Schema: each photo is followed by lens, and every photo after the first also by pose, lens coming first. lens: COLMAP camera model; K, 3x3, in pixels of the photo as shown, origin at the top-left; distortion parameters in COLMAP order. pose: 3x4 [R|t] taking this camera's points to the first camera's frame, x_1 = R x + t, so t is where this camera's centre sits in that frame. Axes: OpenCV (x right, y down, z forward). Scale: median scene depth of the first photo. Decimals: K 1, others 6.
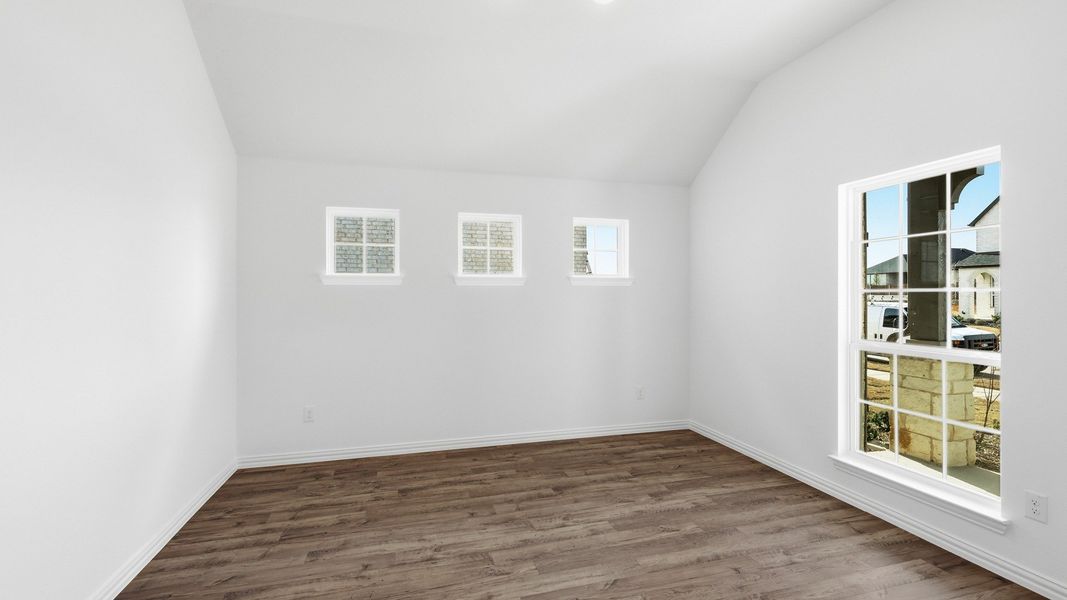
lens RADIAL K [[469.2, 0, 534.0], [0, 469.2, 295.4], [0, 0, 1]] dist [0.001752, 0.000246]
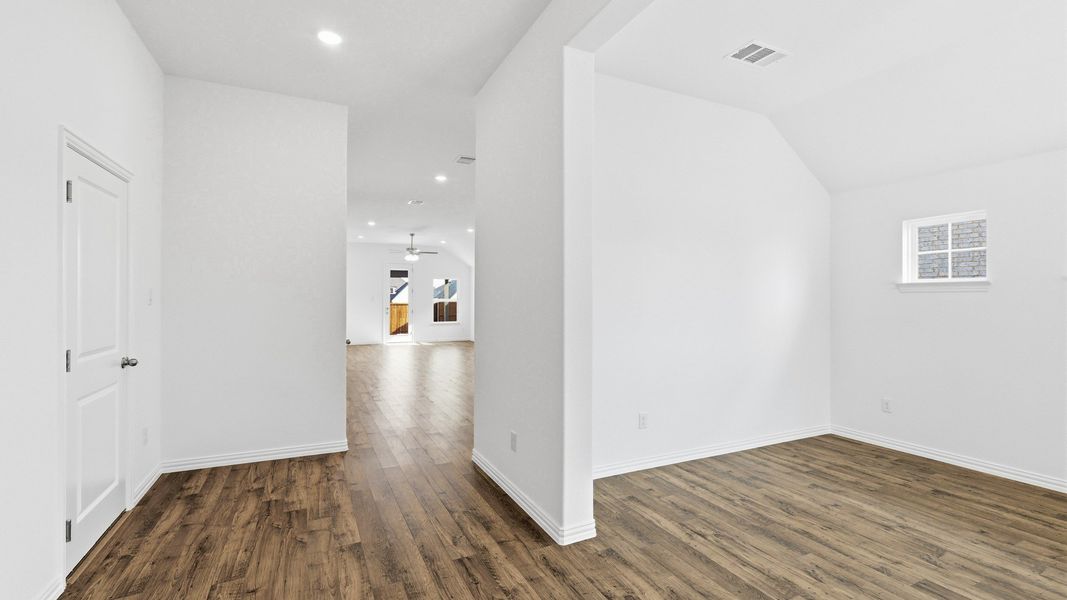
lens RADIAL K [[469.2, 0, 534.0], [0, 469.2, 295.4], [0, 0, 1]] dist [0.001752, 0.000246]
pose [[0.169420, -0.012788, -0.985461, 0.618565], [-0.008953, 0.999855, -0.014514, 0.013934], [0.985503, 0.011281, 0.169281, -0.046457]]
